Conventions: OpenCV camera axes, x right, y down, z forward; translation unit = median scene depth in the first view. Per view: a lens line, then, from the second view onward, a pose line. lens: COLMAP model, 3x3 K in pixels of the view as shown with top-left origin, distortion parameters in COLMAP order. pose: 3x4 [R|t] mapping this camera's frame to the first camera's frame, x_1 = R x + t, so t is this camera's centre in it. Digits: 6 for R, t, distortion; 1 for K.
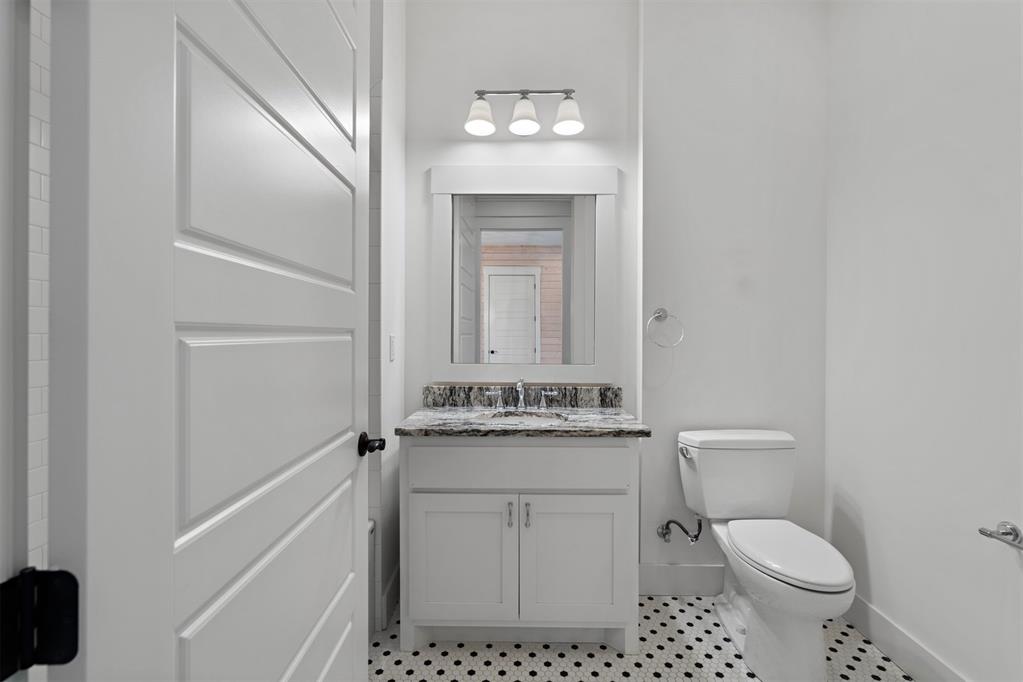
lens RADIAL K [[480.6, 0, 509.4], [0, 480.6, 329.1], [0, 0, 1]] dist [-0.000699, 0.000291]
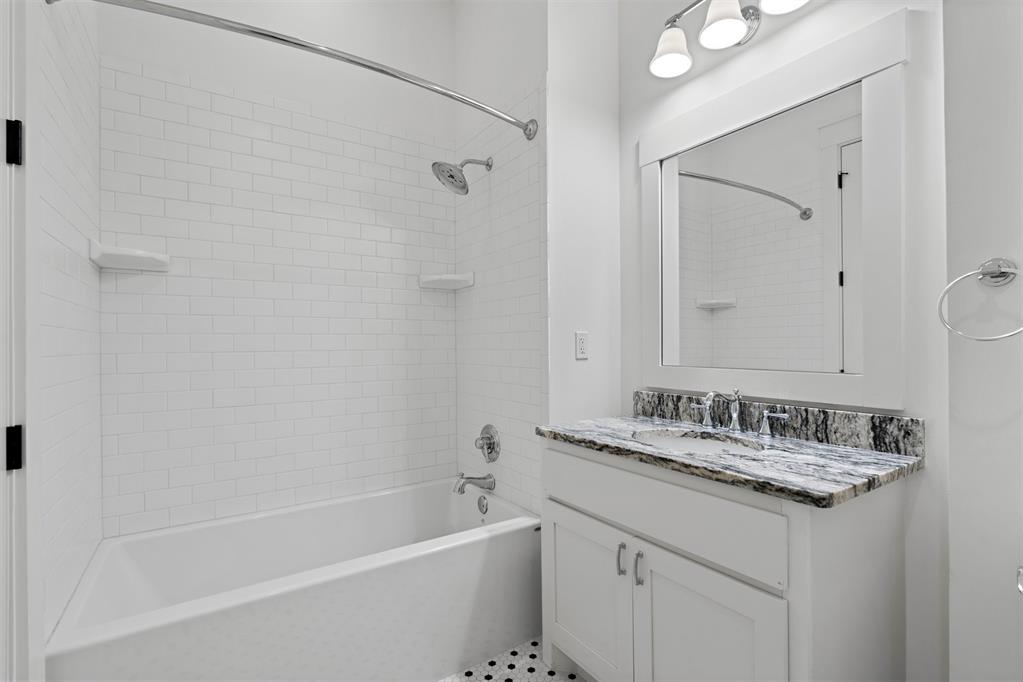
lens RADIAL K [[470.0, 0, 509.3], [0, 470.0, 342.7], [0, 0, 1]] dist [-0.005274, 0.000951]
pose [[0.568033, -0.011637, -0.822924, 0.400848], [0.012002, 0.999911, -0.005855, 0.034576], [0.822919, -0.006551, 0.568122, 0.334895]]
